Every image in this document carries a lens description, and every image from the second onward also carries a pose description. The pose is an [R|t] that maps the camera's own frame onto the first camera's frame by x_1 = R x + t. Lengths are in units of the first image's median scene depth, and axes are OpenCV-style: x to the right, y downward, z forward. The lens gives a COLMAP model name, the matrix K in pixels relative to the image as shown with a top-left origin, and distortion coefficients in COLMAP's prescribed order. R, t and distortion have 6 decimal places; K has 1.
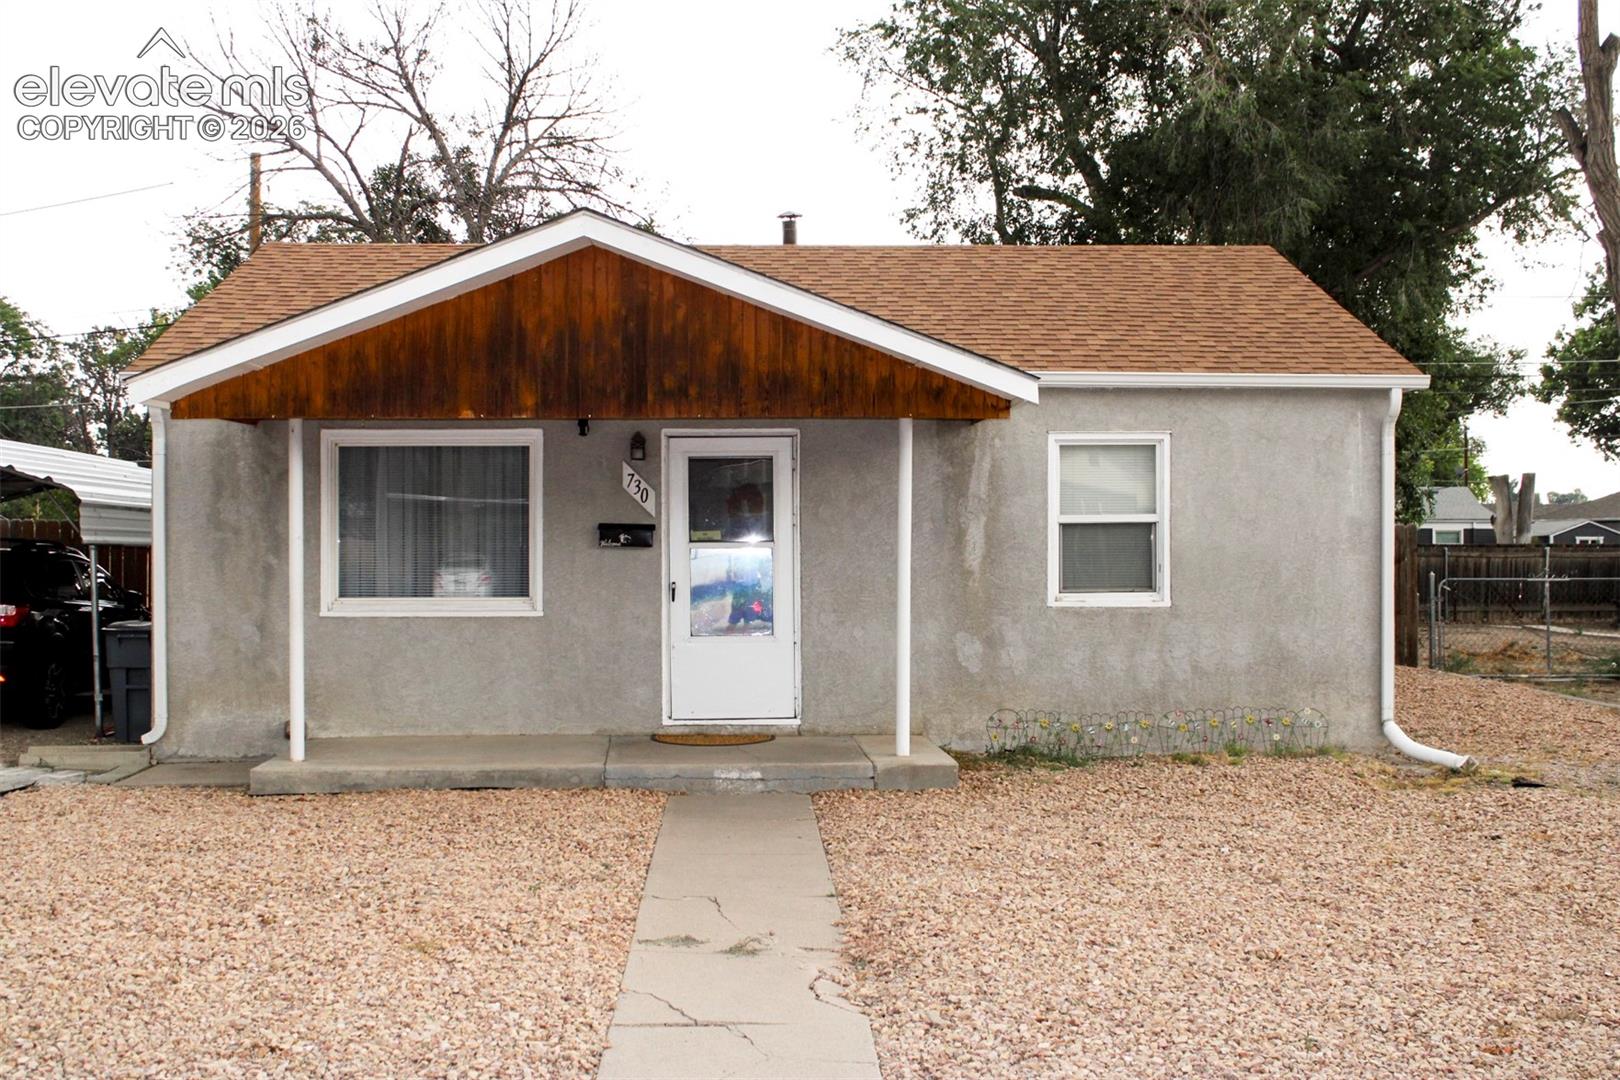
lens RADIAL K [[1738.7, 0, 810.0], [0, 1738.7, 540.0], [0, 0, 1]] dist [-0.082382, 0.015982]
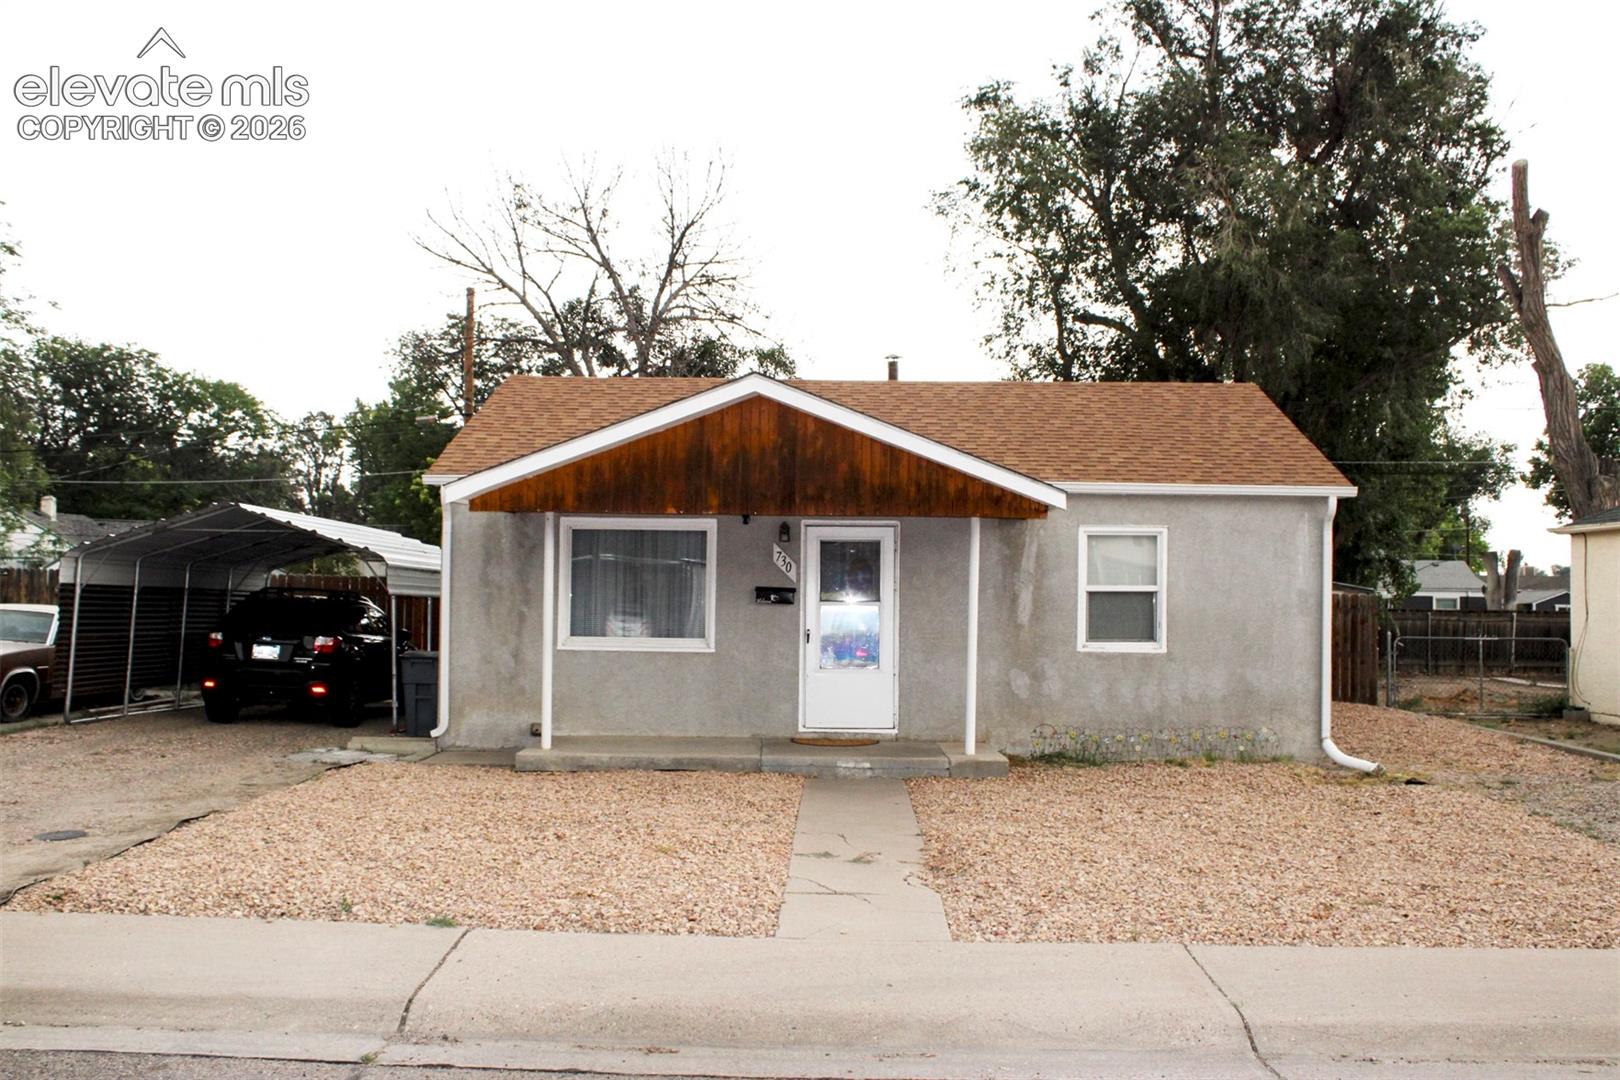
lens RADIAL K [[1518.9, 0, 810.0], [0, 1518.9, 540.0], [0, 0, 1]] dist [-0.149163, 0.136386]
pose [[0.998022, 0.013359, -0.061428, -0.002904], [-0.015679, 0.999176, -0.037443, -0.001954], [0.060877, 0.038332, 0.997409, -0.218826]]
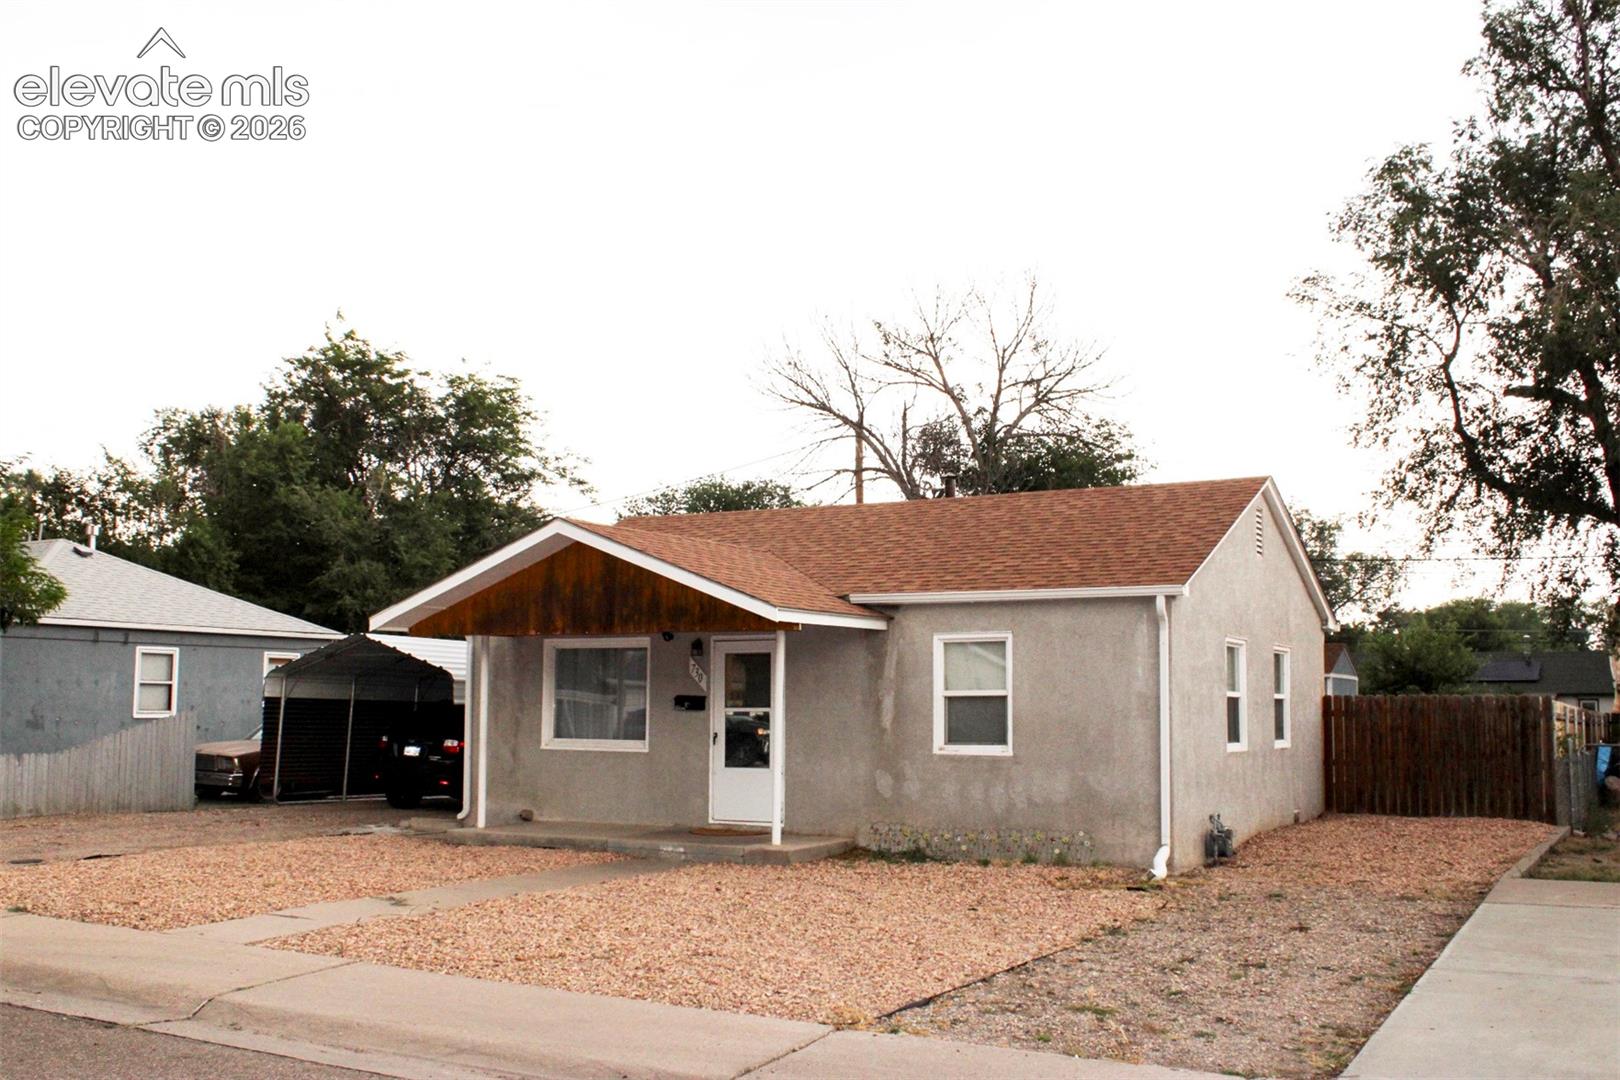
lens RADIAL K [[1593.6, 0, 810.0], [0, 1593.6, 540.0], [0, 0, 1]] dist [-0.156549, 0.177318]
pose [[0.848888, -0.047589, -0.526425, 0.761878], [-0.008669, 0.994551, -0.103886, -0.000681], [0.528501, 0.092752, 0.843851, -0.191728]]
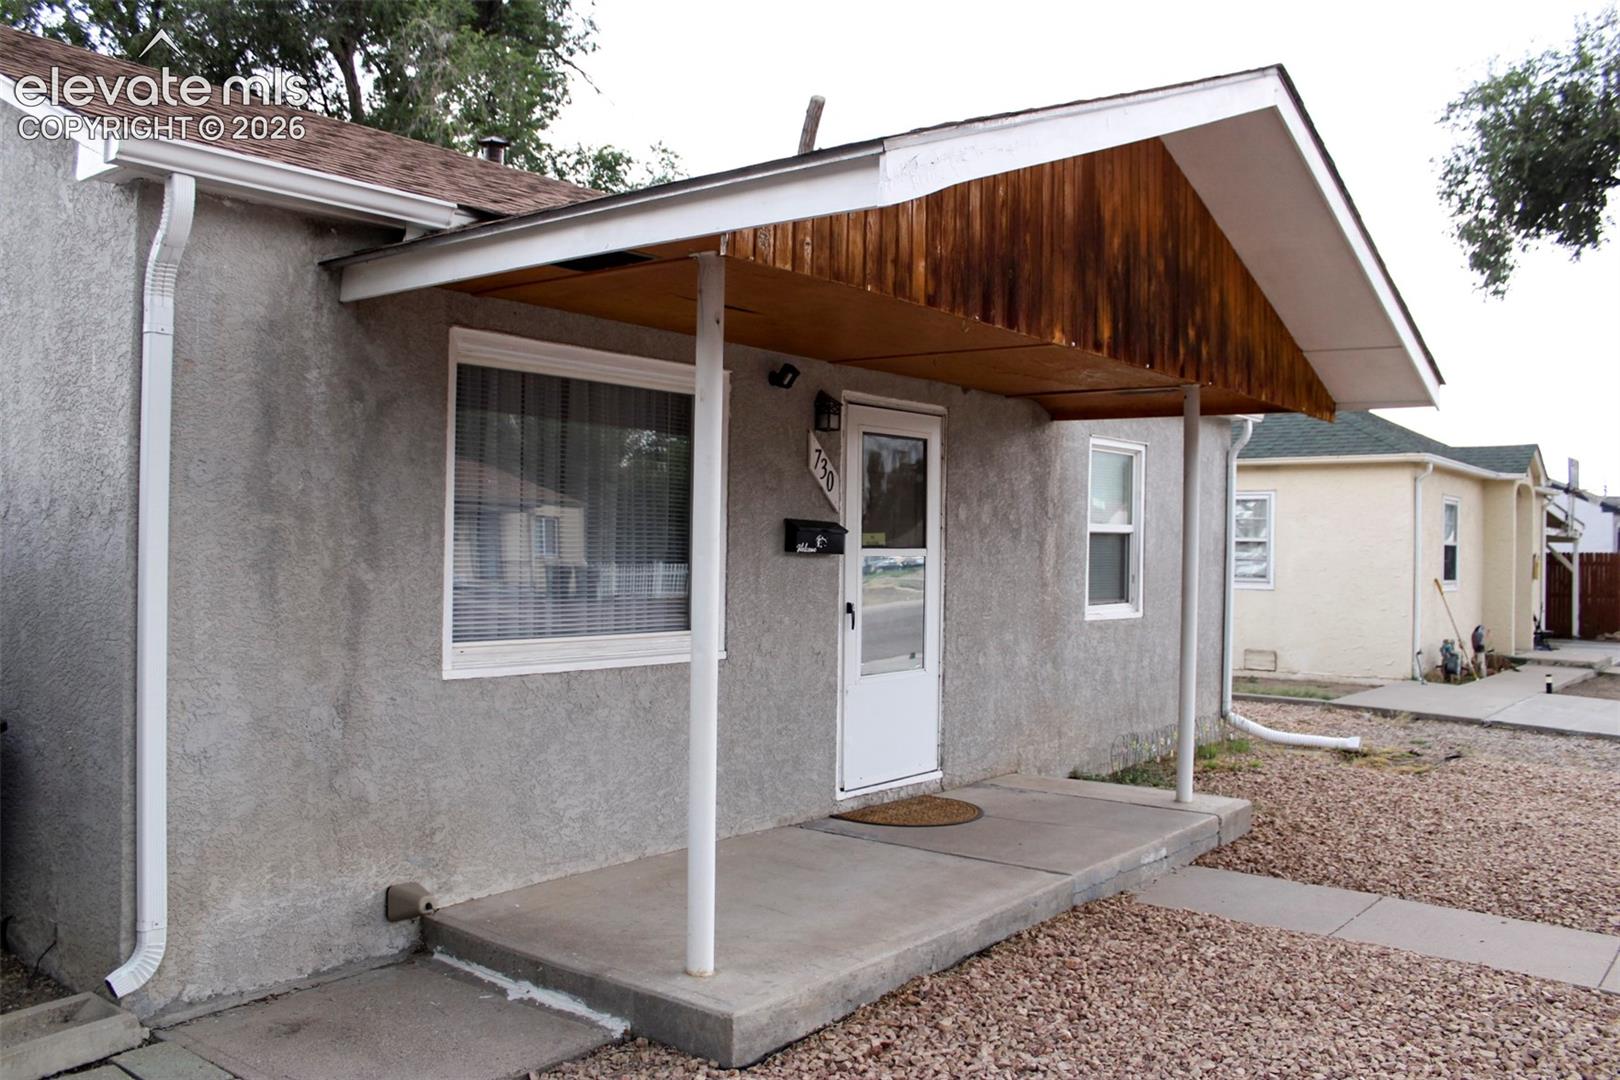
lens RADIAL K [[1348.8, 0, 810.0], [0, 1348.8, 540.0], [0, 0, 1]] dist [-0.170539, 0.156040]
pose [[0.659124, 0.017625, 0.751828, -0.509405], [-0.019490, 0.999790, -0.006351, 0.001872], [-0.751781, -0.010467, 0.659329, 0.640183]]
